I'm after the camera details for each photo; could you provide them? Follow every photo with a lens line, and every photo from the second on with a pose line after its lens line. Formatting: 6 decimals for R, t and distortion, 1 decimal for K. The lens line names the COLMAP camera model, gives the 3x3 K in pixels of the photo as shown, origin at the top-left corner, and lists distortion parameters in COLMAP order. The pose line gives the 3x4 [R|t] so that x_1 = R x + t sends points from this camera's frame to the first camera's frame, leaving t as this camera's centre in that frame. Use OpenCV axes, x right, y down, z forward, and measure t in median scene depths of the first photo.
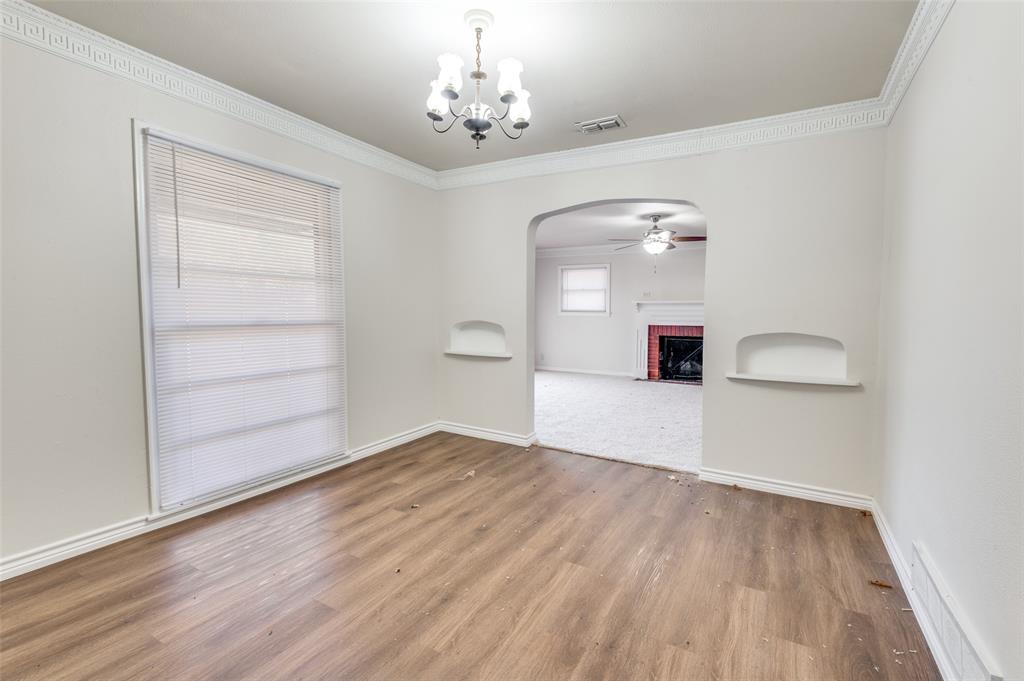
lens RADIAL K [[467.0, 0, 505.9], [0, 467.0, 338.1], [0, 0, 1]] dist [0.028249, -0.006326]
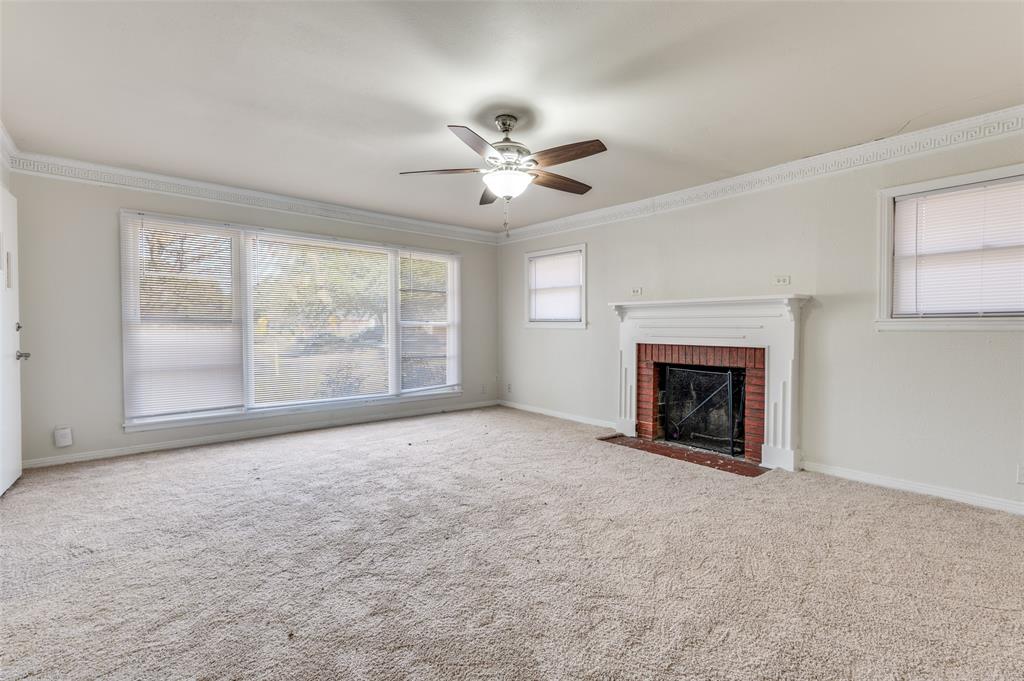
lens RADIAL K [[467.0, 0, 509.6], [0, 467.0, 340.3], [0, 0, 1]] dist [0.028249, -0.006326]
pose [[0.945901, 0.008883, -0.324332, 0.341790], [-0.018966, 0.999430, -0.027941, -0.012412], [0.323899, 0.032581, 0.945530, 0.400004]]
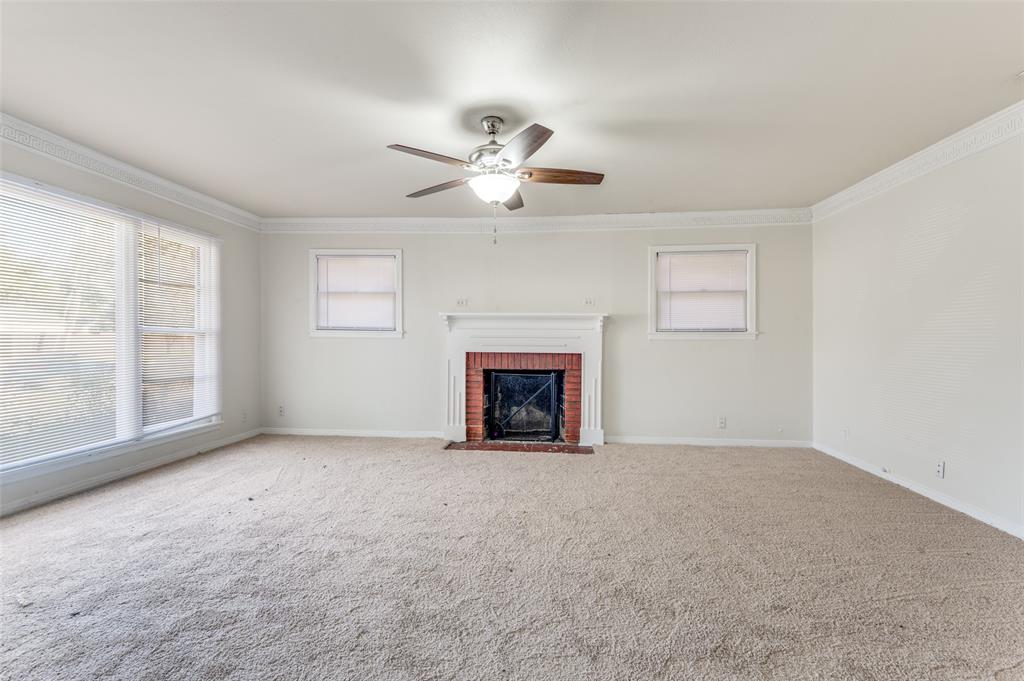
lens RADIAL K [[467.0, 0, 518.0], [0, 467.0, 340.2], [0, 0, 1]] dist [0.028249, -0.006326]
pose [[0.900092, 0.000124, 0.435700, 0.099789], [0.022014, 0.998710, -0.045762, -0.013965], [-0.435144, 0.050782, 0.898928, 0.421386]]
